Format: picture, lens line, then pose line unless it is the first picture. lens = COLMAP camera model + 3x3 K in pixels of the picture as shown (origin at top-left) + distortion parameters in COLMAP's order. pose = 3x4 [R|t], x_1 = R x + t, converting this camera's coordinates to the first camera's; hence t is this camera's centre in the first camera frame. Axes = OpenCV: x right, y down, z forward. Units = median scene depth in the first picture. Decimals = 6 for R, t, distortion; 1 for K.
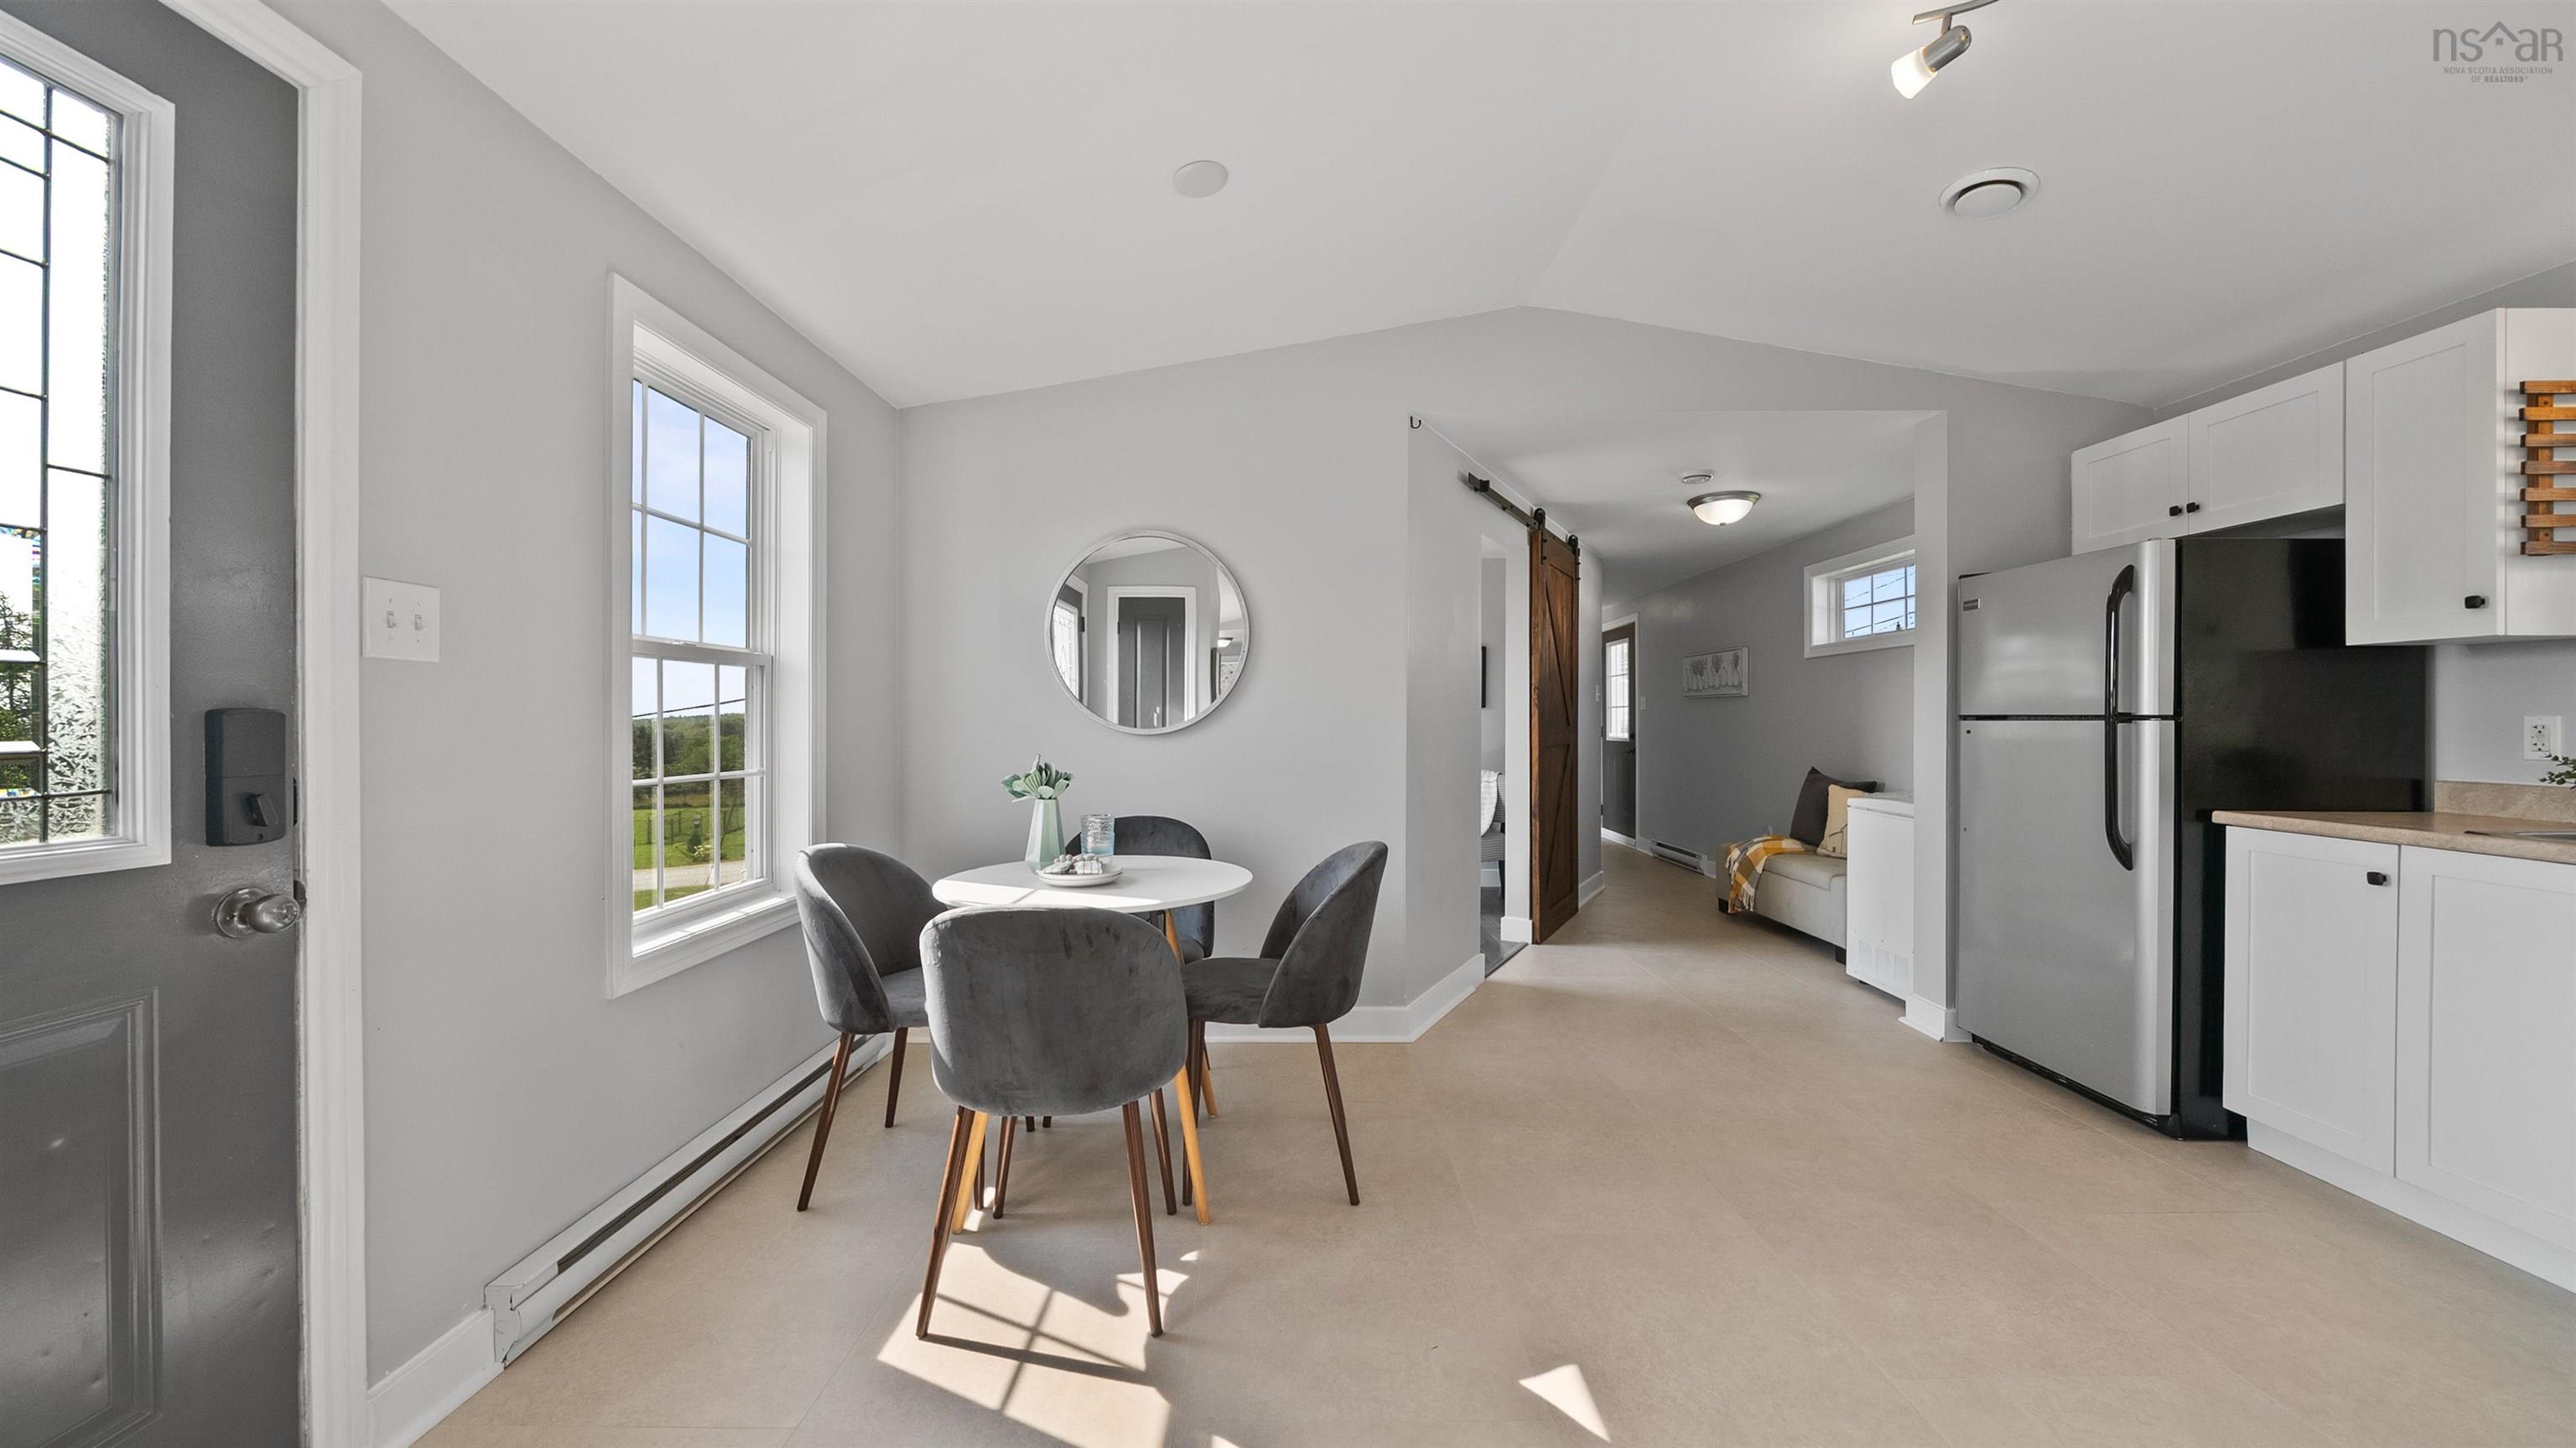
lens RADIAL K [[900.2, 0, 1287.1], [0, 900.2, 723.2], [0, 0, 1]] dist [-0.007615, -0.000036]
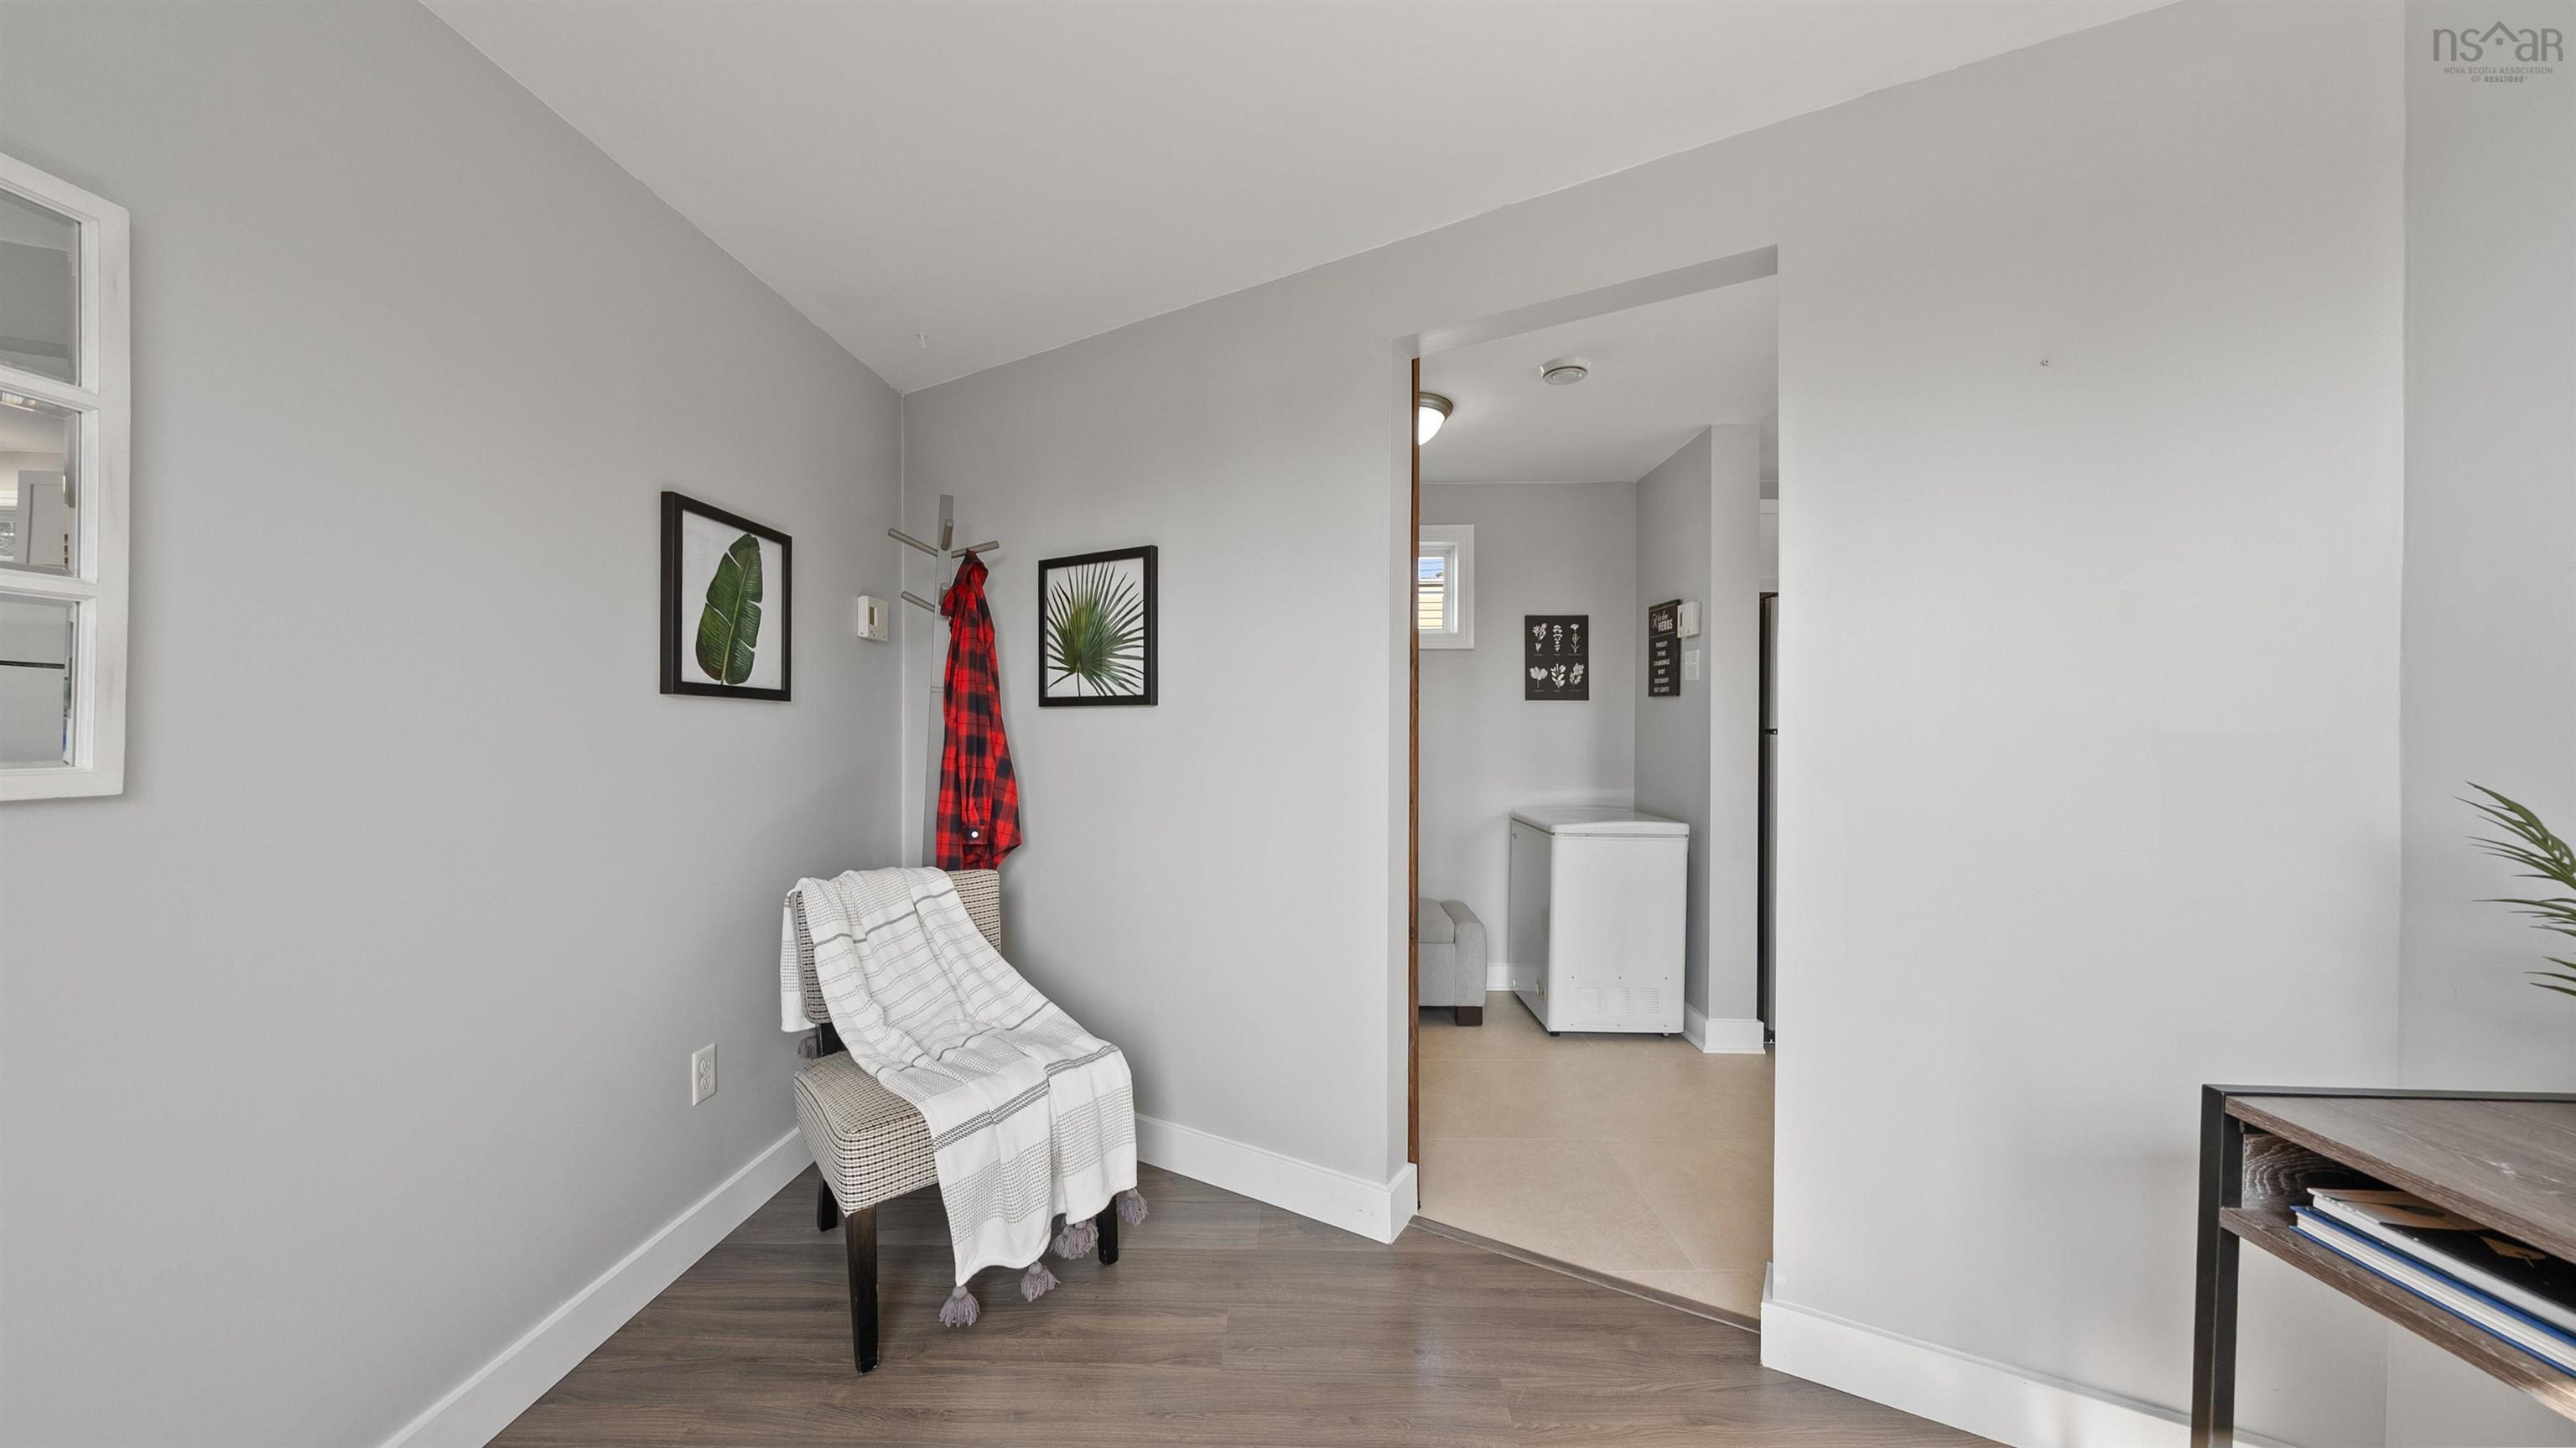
lens RADIAL K [[897.0, 0, 1292.1], [0, 897.0, 719.3], [0, 0, 1]] dist [-0.015247, -0.000019]
pose [[0.013711, 0.008713, 0.999868, -0.259557], [0.002545, 0.999958, -0.008749, -0.010830], [-0.999903, 0.002664, 0.013688, 1.413527]]
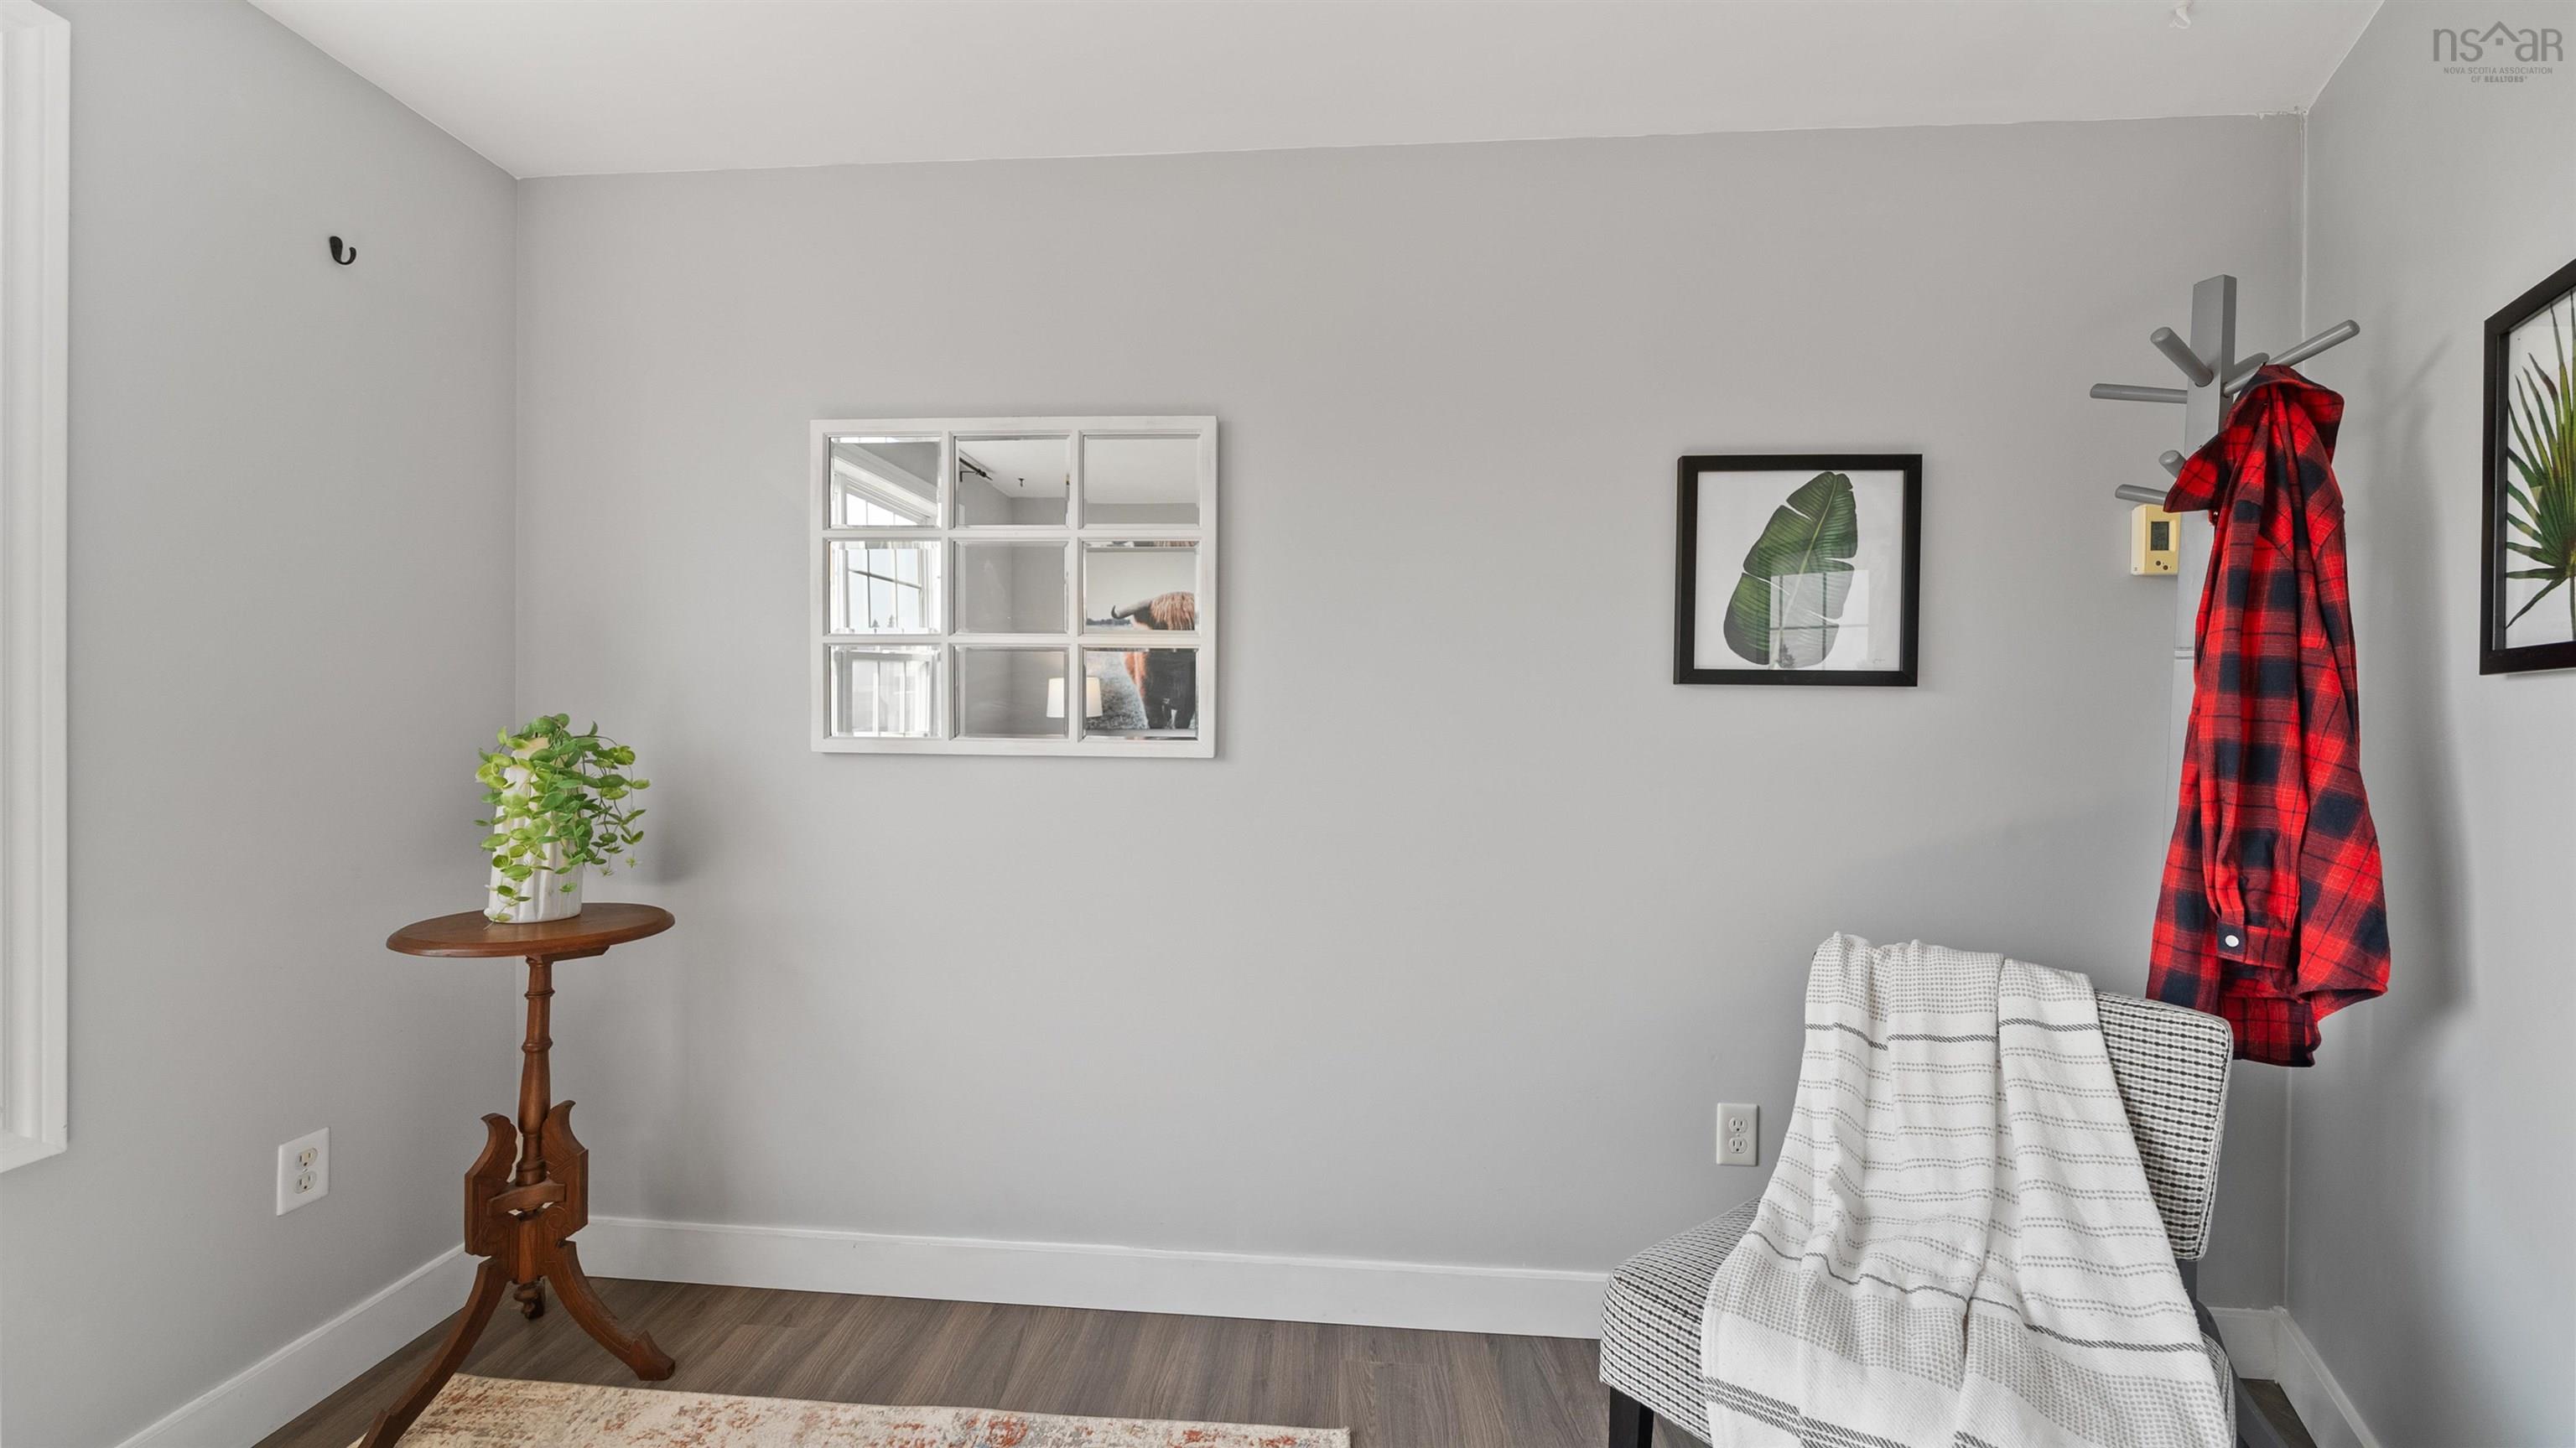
lens RADIAL K [[881.8, 0, 1286.4], [0, 881.8, 729.2], [0, 0, 1]] dist [-0.008706, -0.000088]
pose [[0.997670, 0.007657, -0.067789, 0.093845], [-0.007295, 0.999958, 0.005596, -0.008734], [0.067829, -0.005088, 0.997684, 1.311280]]
